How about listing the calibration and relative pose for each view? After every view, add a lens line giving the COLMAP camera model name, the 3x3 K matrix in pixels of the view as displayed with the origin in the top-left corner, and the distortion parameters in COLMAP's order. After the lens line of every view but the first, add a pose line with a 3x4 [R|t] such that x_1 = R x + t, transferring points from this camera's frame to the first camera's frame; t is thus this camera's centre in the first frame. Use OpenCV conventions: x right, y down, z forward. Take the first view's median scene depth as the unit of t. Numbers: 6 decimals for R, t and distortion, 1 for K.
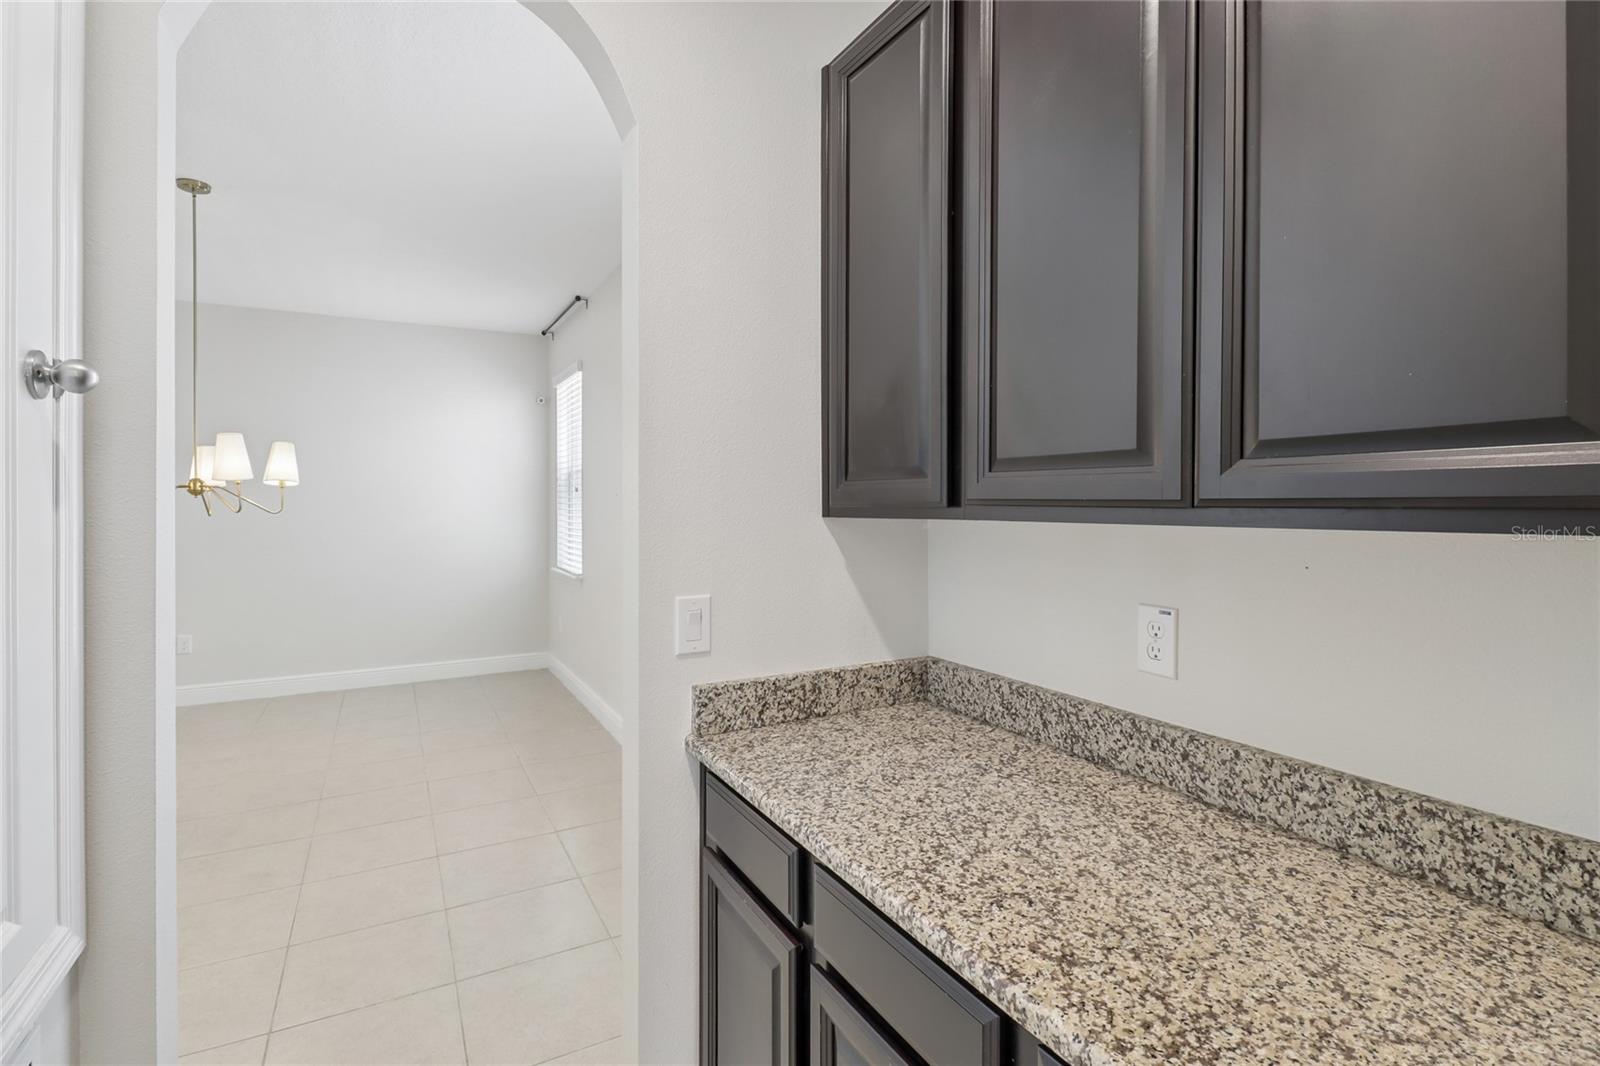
lens RADIAL K [[747.2, 0, 805.9], [0, 747.2, 506.5], [0, 0, 1]] dist [0.001189, -0.011185]
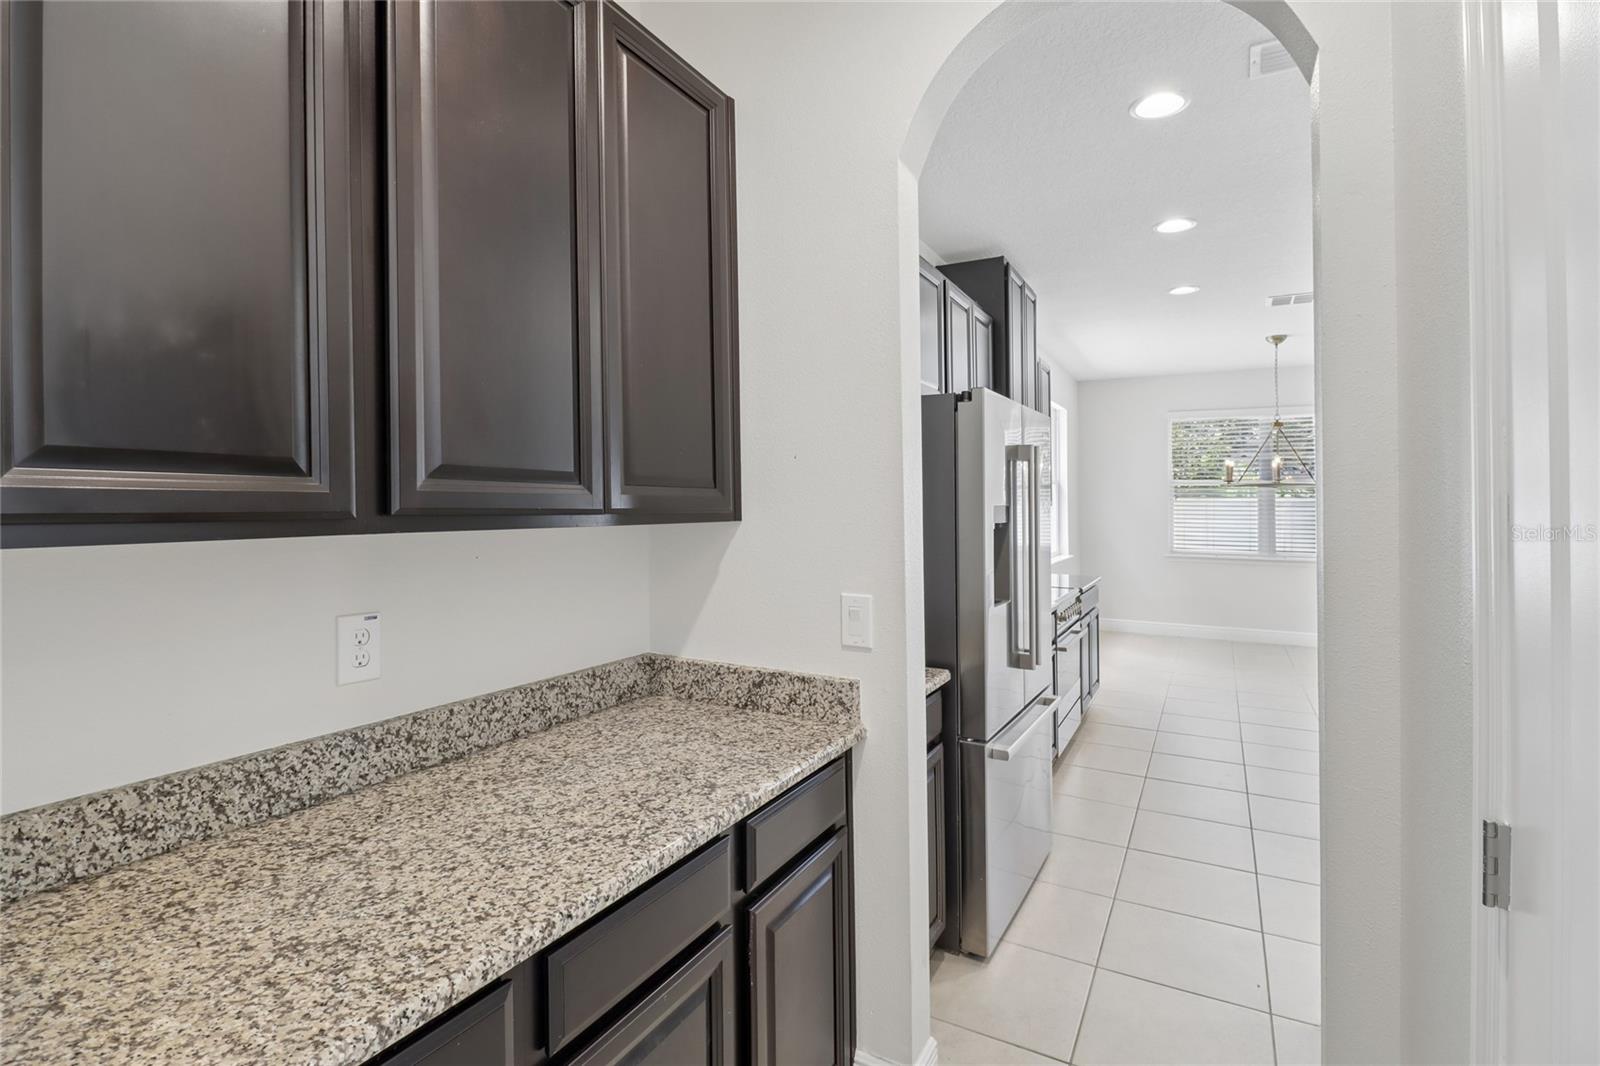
lens RADIAL K [[747.2, 0, 805.9], [0, 747.2, 506.5], [0, 0, 1]] dist [0.001189, -0.011185]
pose [[-0.523476, -0.001019, 0.852040, -0.788494], [0.004541, 0.999982, 0.003986, -0.015169], [-0.852028, 0.005956, -0.523462, 1.126528]]
